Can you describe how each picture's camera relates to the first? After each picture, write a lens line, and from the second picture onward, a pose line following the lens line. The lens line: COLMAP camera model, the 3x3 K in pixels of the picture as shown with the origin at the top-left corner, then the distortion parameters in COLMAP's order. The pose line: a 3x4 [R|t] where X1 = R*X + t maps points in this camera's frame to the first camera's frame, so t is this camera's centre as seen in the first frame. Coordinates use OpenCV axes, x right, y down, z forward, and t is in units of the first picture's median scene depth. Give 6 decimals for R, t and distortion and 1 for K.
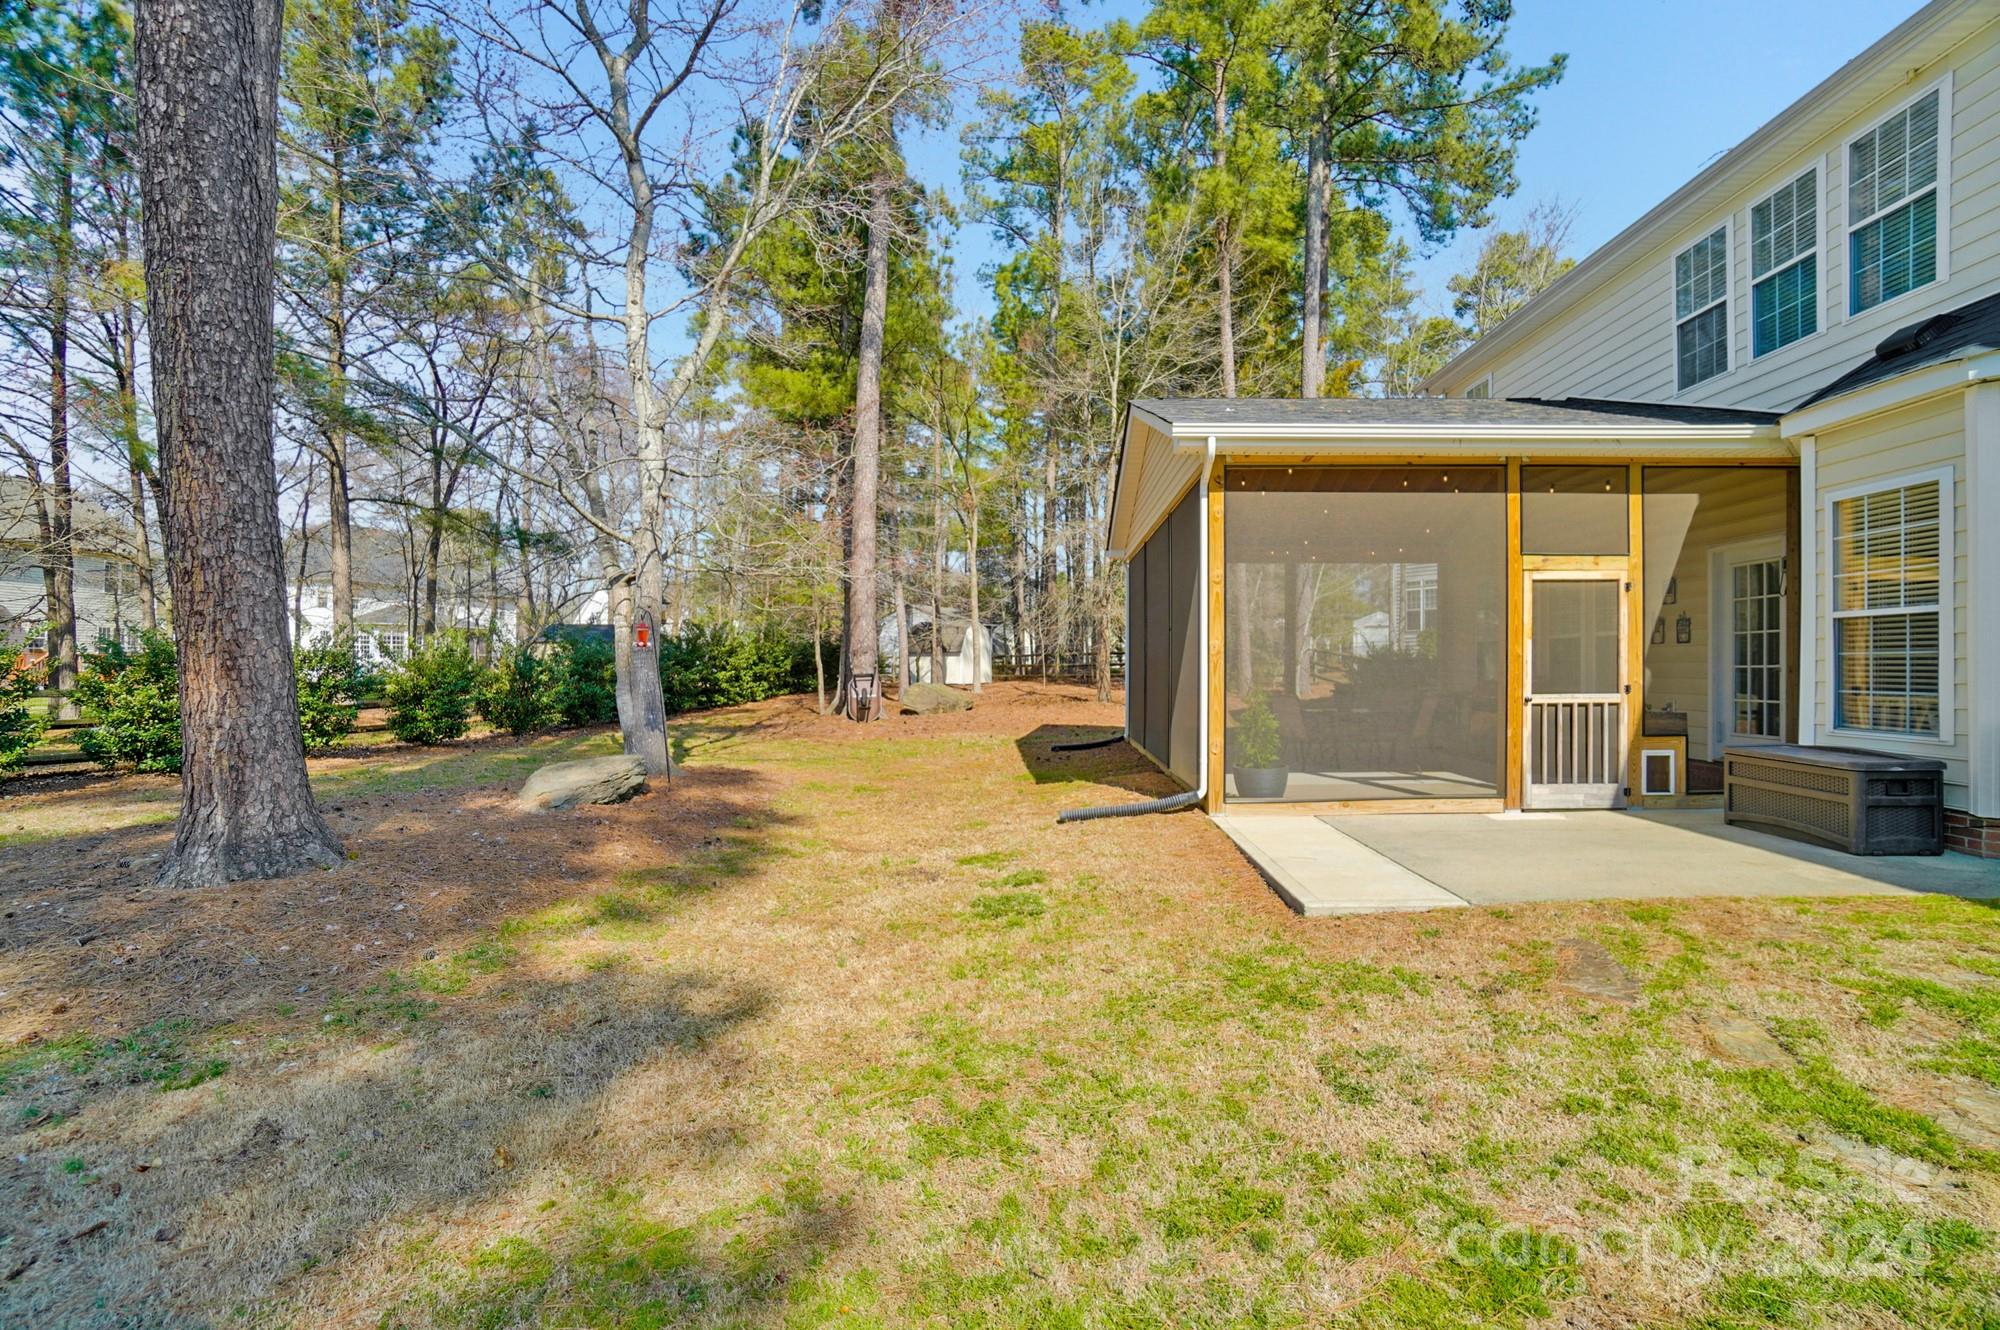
lens RADIAL K [[878.7, 0, 994.4], [0, 878.7, 661.0], [0, 0, 1]] dist [-0.062933, 0.021762]
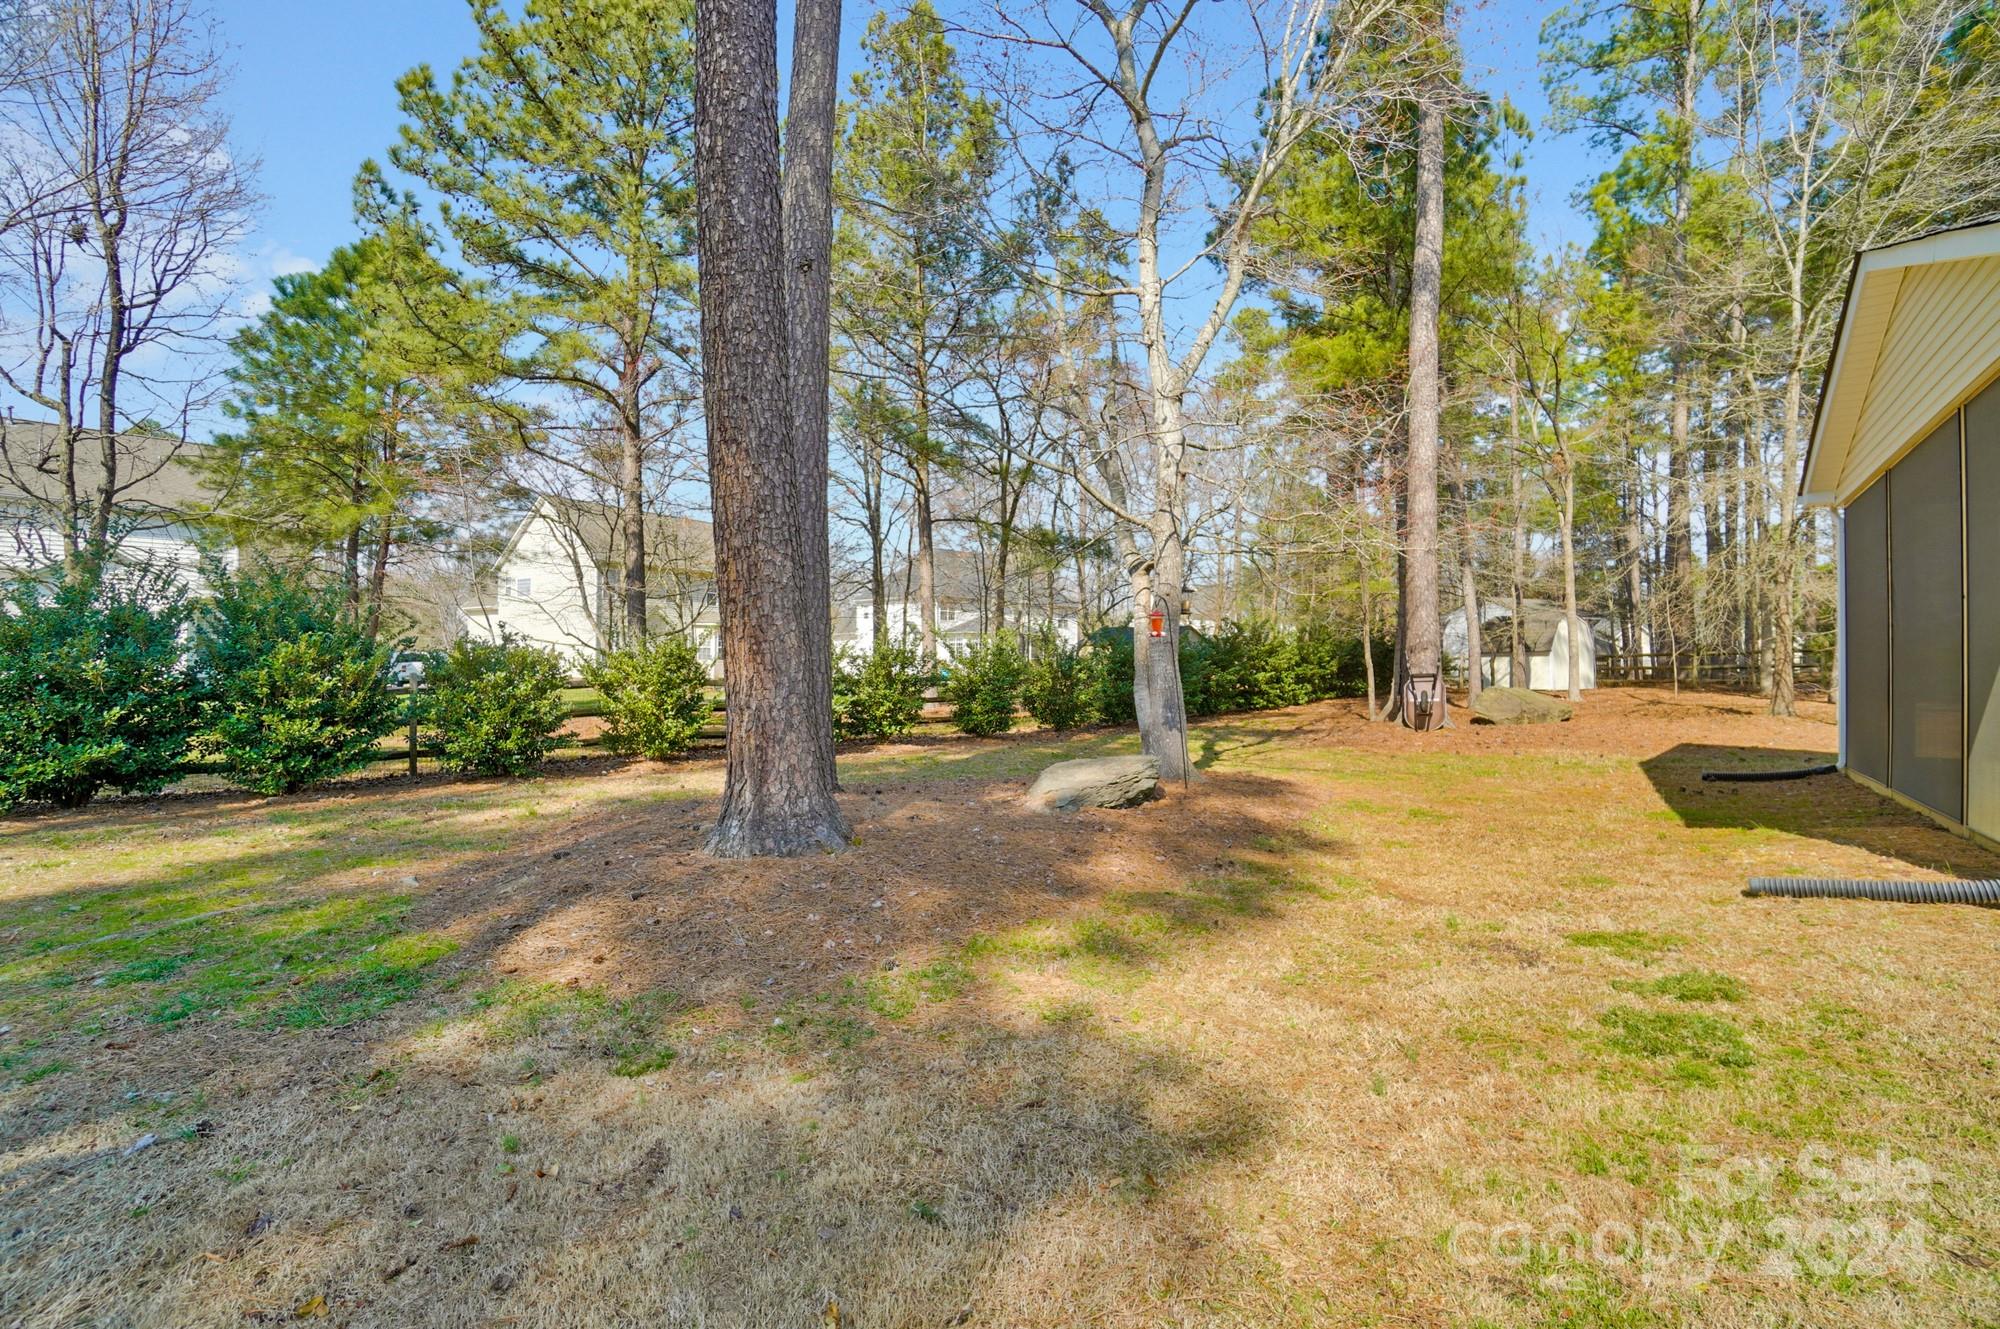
lens RADIAL K [[878.7, 0, 994.4], [0, 878.7, 660.5], [0, 0, 1]] dist [-0.062933, 0.021762]
pose [[0.820550, -0.003889, -0.571561, -0.018747], [-0.000031, 0.999977, -0.006848, 0.012629], [0.571574, 0.005637, 0.820531, 0.134013]]
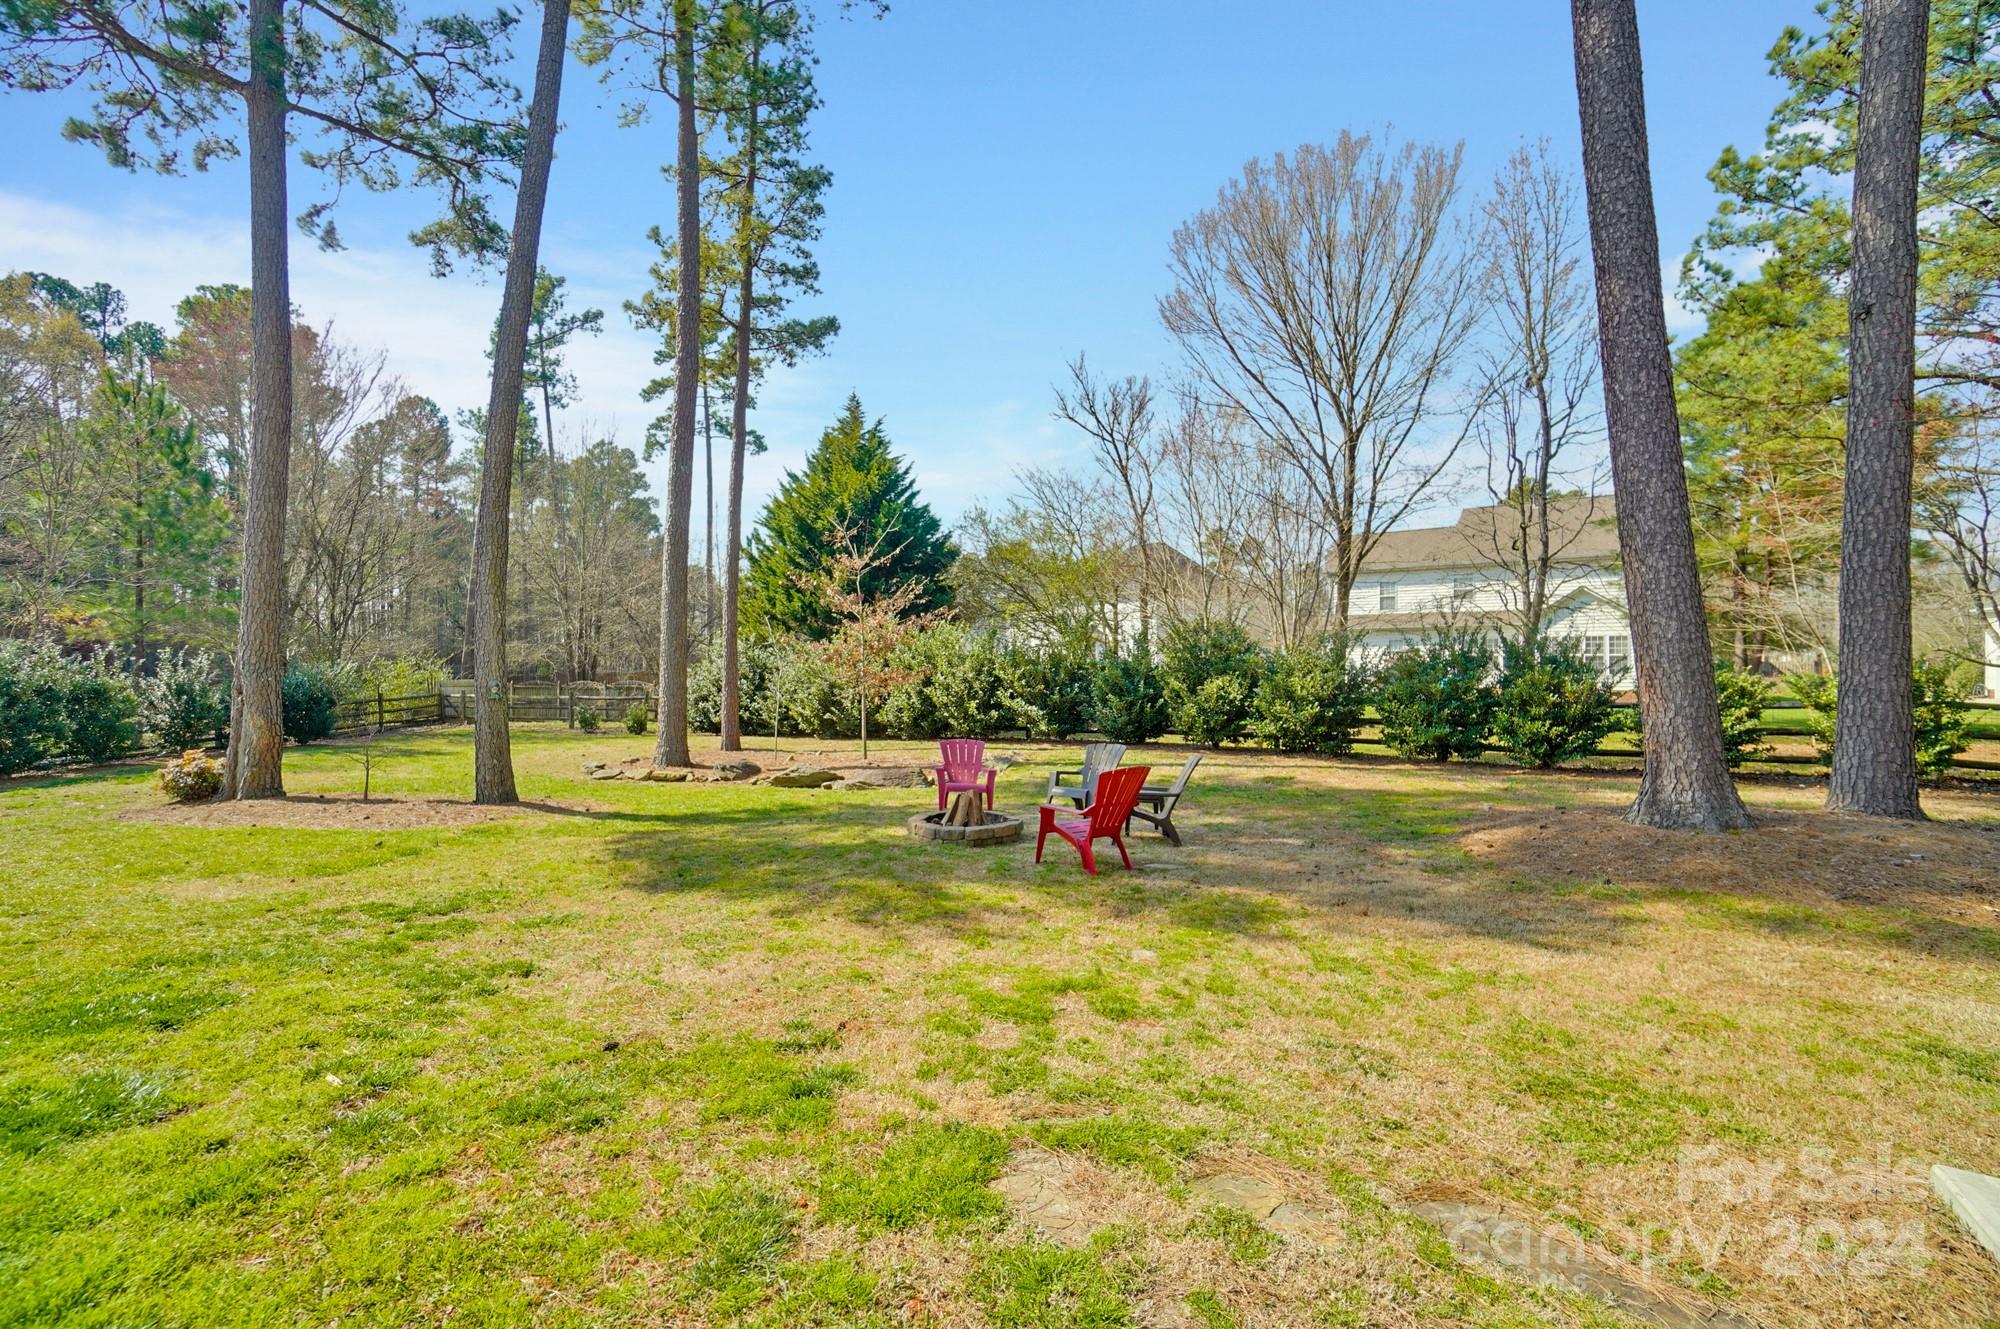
lens RADIAL K [[887.7, 0, 968.0], [0, 887.7, 666.7], [0, 0, 1]] dist [-0.022069, 0.000150]
pose [[-0.515483, -0.007195, -0.856870, 0.526751], [0.000406, 0.999963, -0.008640, -0.006339], [0.856900, -0.004802, -0.515460, 0.366525]]
